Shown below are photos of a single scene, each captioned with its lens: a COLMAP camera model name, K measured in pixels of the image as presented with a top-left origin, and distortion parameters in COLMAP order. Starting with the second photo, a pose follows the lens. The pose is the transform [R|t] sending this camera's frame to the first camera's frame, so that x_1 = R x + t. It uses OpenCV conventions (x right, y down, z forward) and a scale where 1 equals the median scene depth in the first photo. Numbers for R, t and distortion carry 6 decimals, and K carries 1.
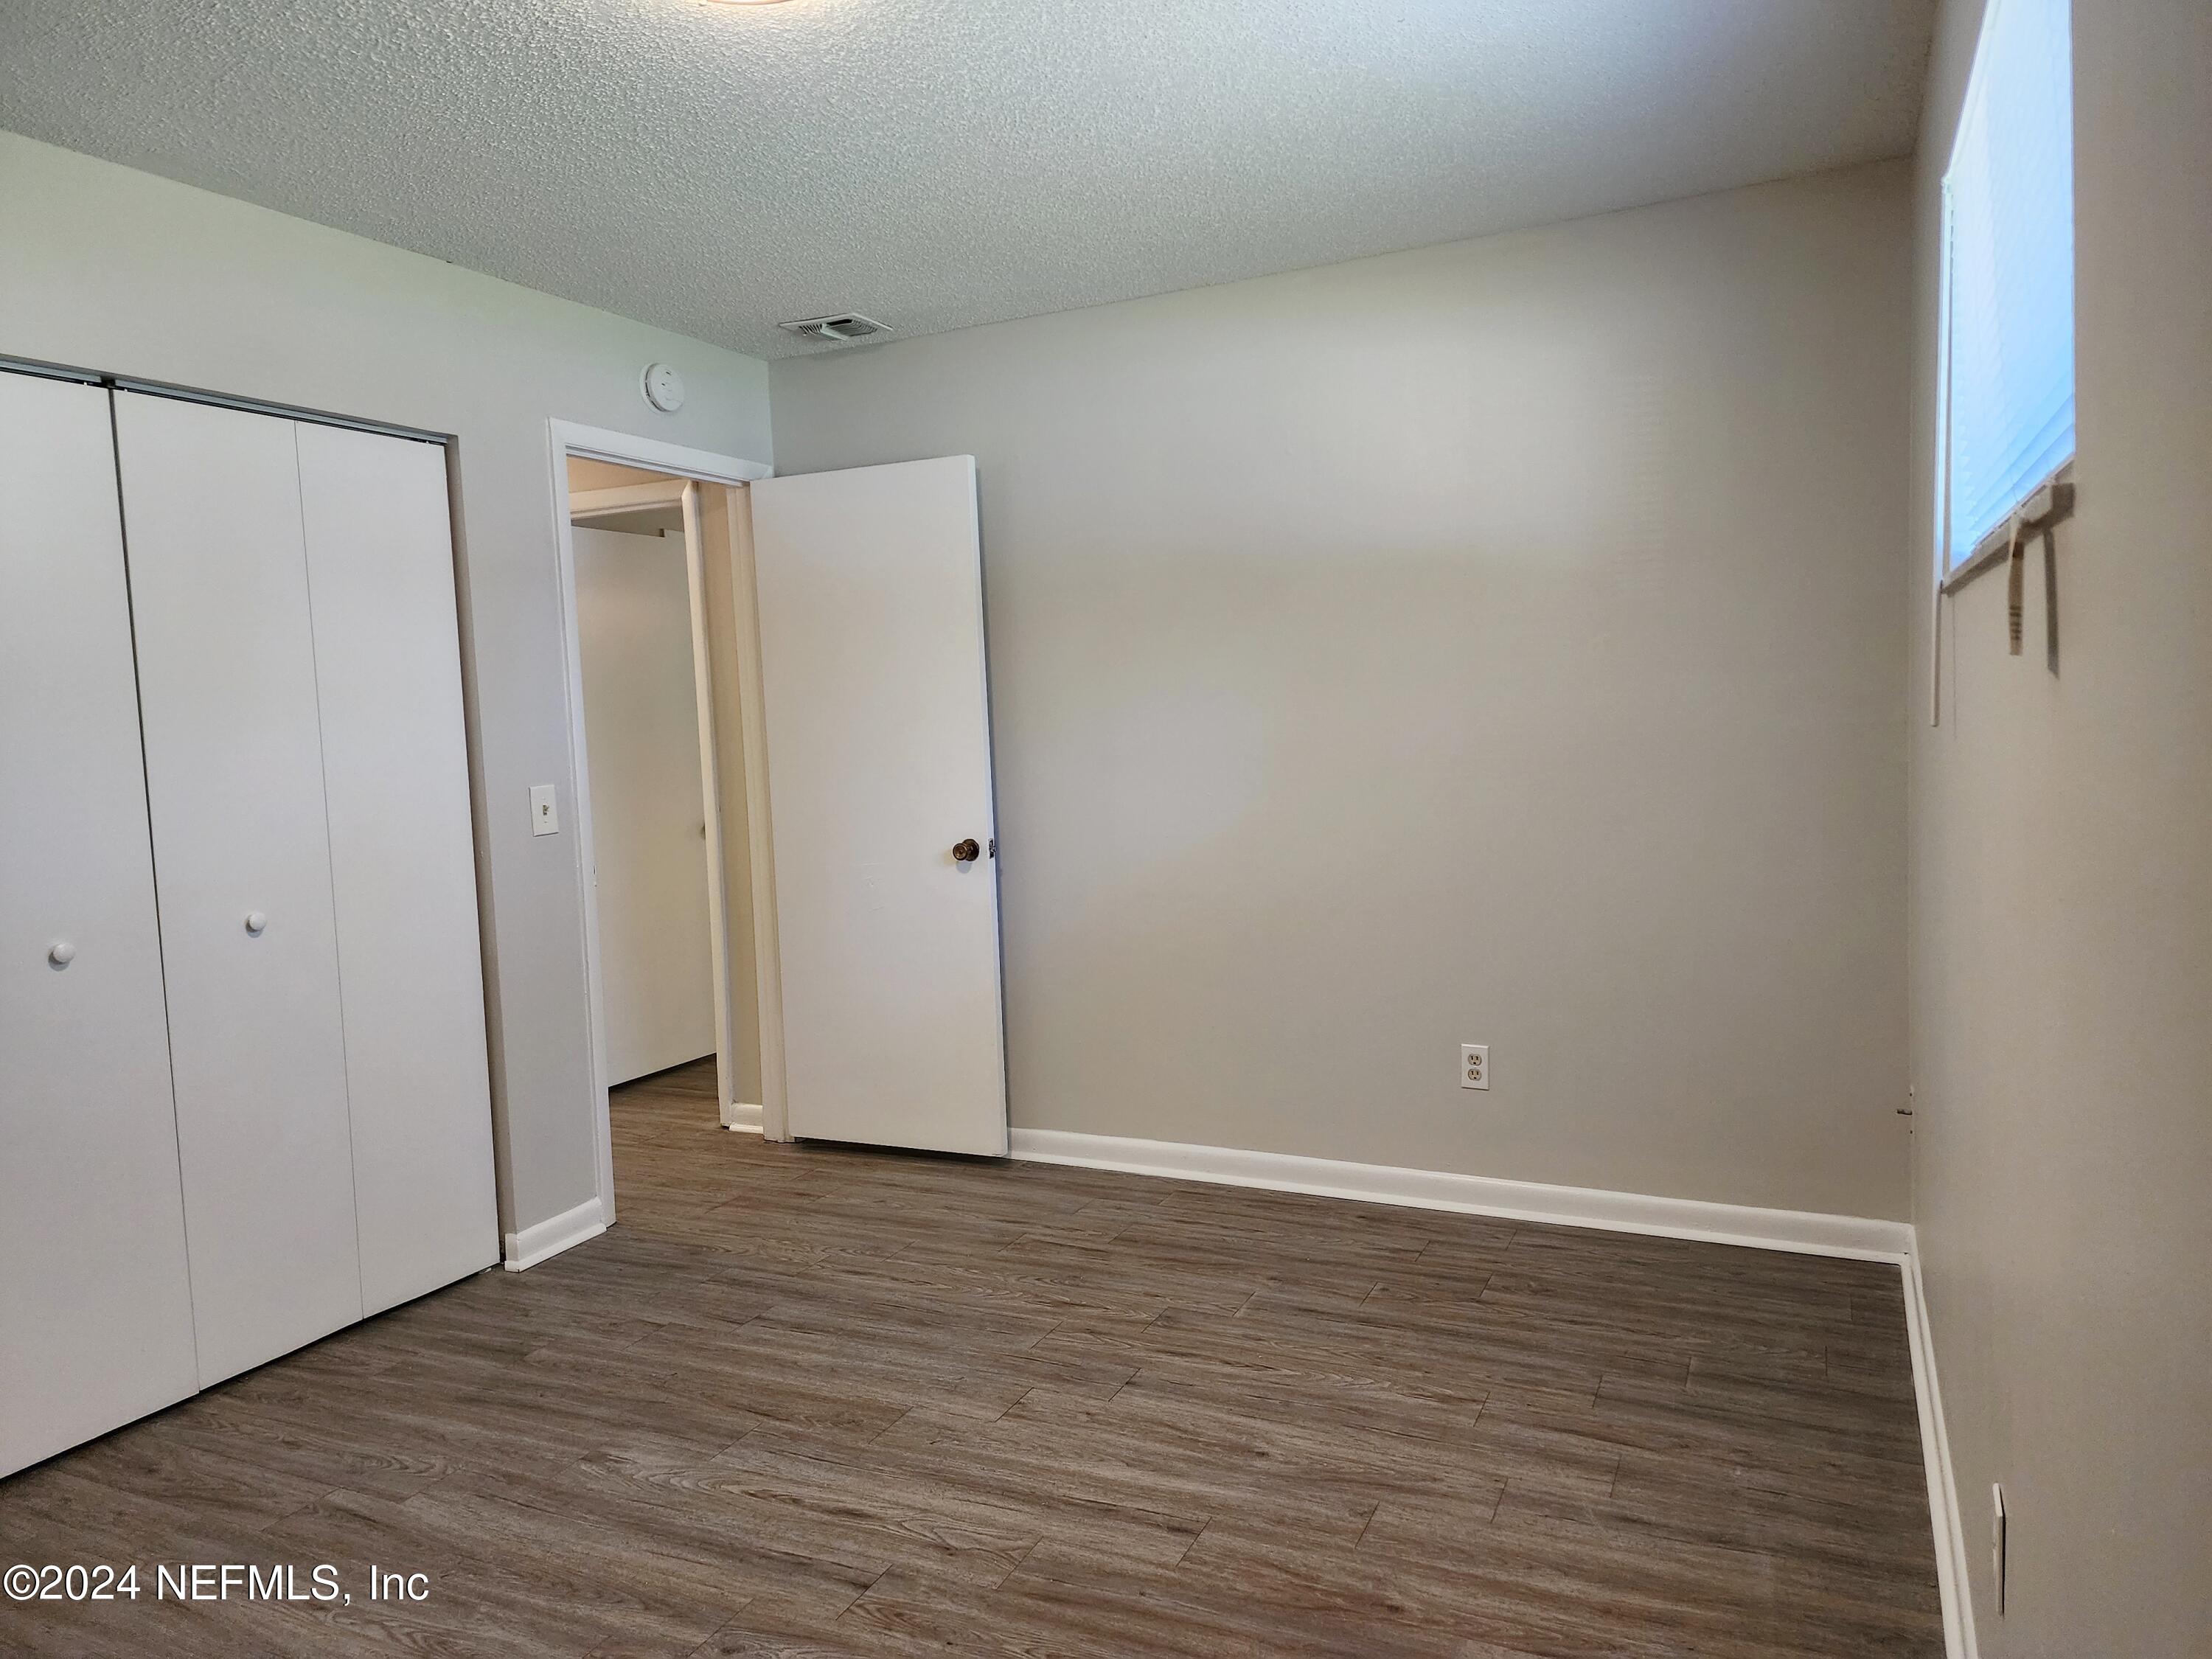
lens RADIAL K [[1491.6, 0, 1106.0], [0, 1491.6, 829.5], [0, 0, 1]] dist [0.076849, -0.069408]
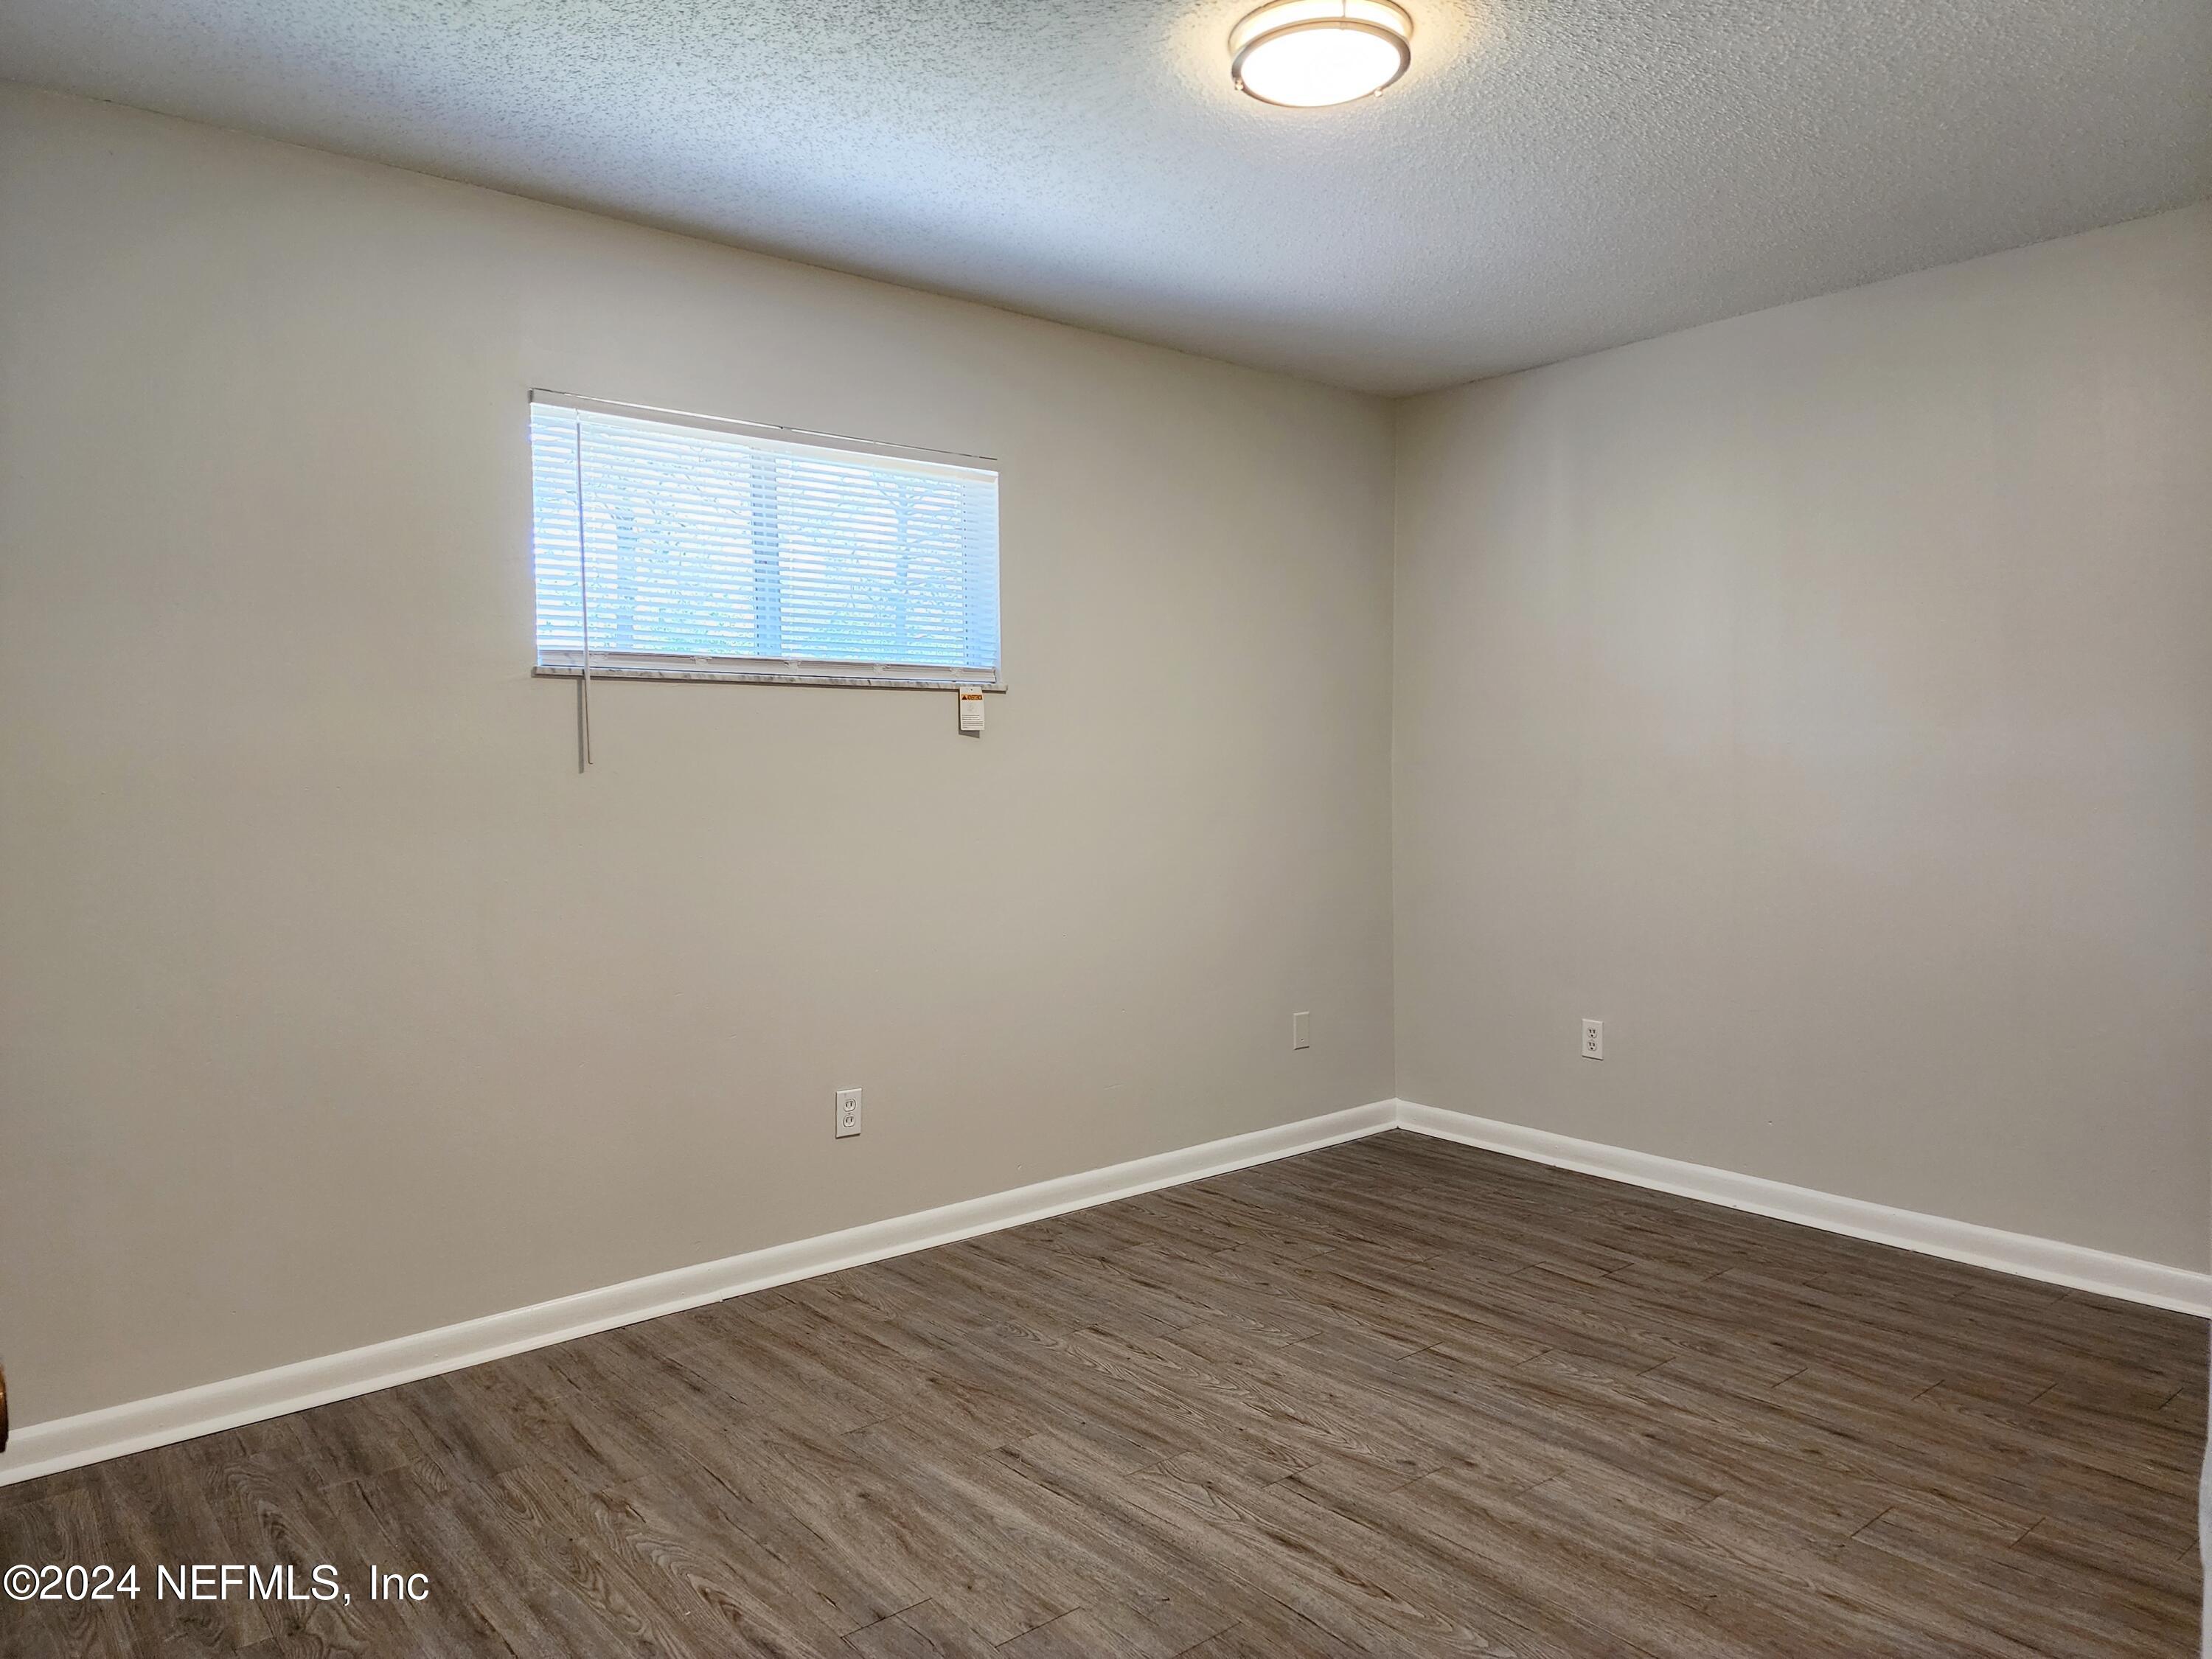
lens RADIAL K [[1491.6, 0, 1106.0], [0, 1491.6, 829.5], [0, 0, 1]] dist [0.076849, -0.069408]
pose [[-0.906207, 0.031808, 0.421636, -0.491556], [0.078839, 0.992390, 0.094581, -0.093130], [-0.415419, 0.118951, -0.901819, 1.889508]]
